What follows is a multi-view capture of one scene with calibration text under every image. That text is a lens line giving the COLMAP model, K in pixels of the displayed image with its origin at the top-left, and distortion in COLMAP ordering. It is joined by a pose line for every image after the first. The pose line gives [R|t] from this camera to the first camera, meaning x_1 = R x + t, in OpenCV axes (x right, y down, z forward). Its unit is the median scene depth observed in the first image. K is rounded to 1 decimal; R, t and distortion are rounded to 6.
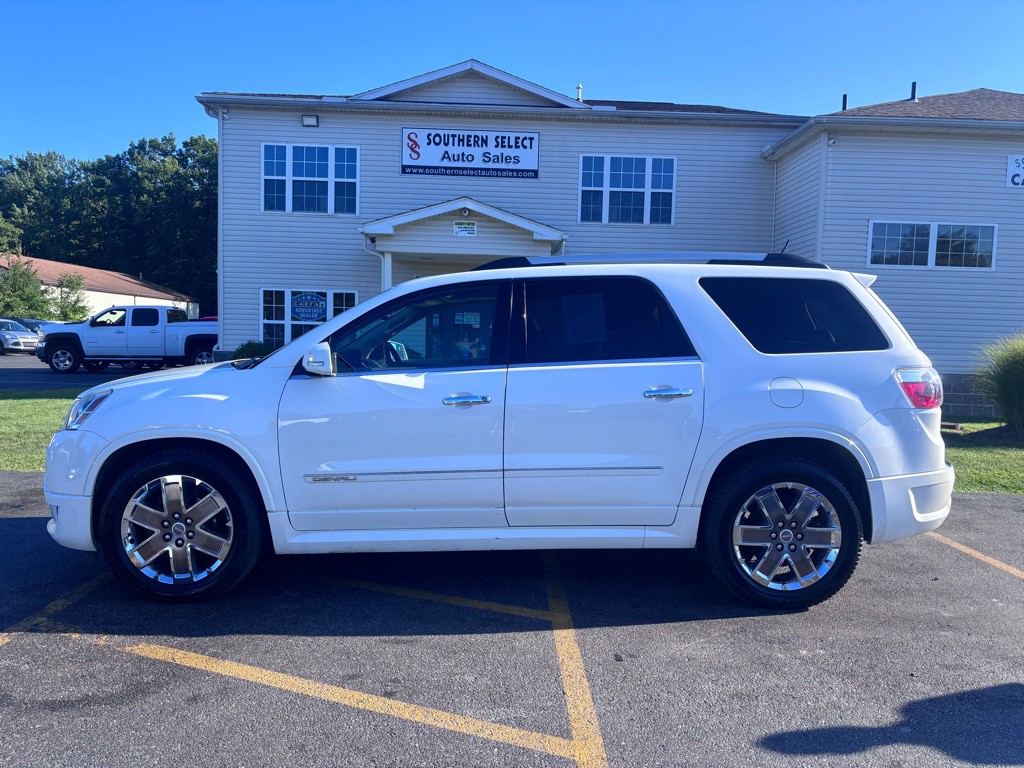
lens RADIAL K [[671.0, 0, 510.7], [0, 671.0, 388.9], [0, 0, 1]] dist [-0.029460, -0.002578]
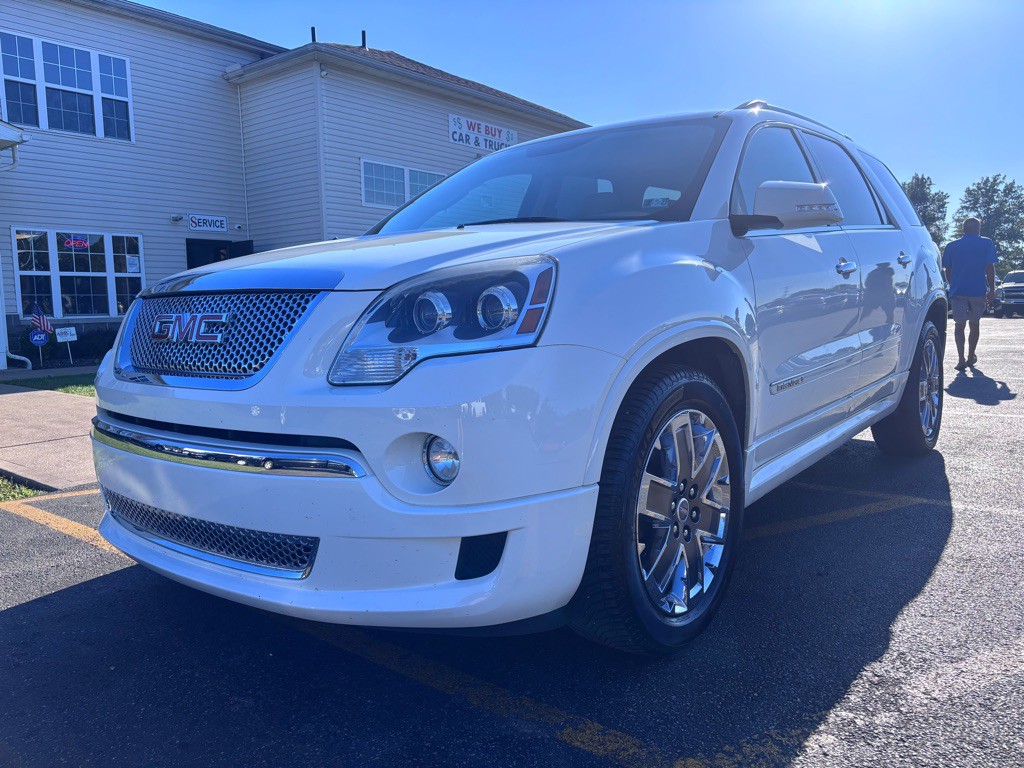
lens RADIAL K [[813.4, 0, 492.5], [0, 813.4, 372.7], [0, 0, 1]] dist [-0.004772, 0.019464]
pose [[0.635794, -0.121156, 0.762291, -0.715942], [0.081762, 0.992619, 0.089570, -0.027215], [-0.767516, 0.005379, 0.641007, 0.005539]]
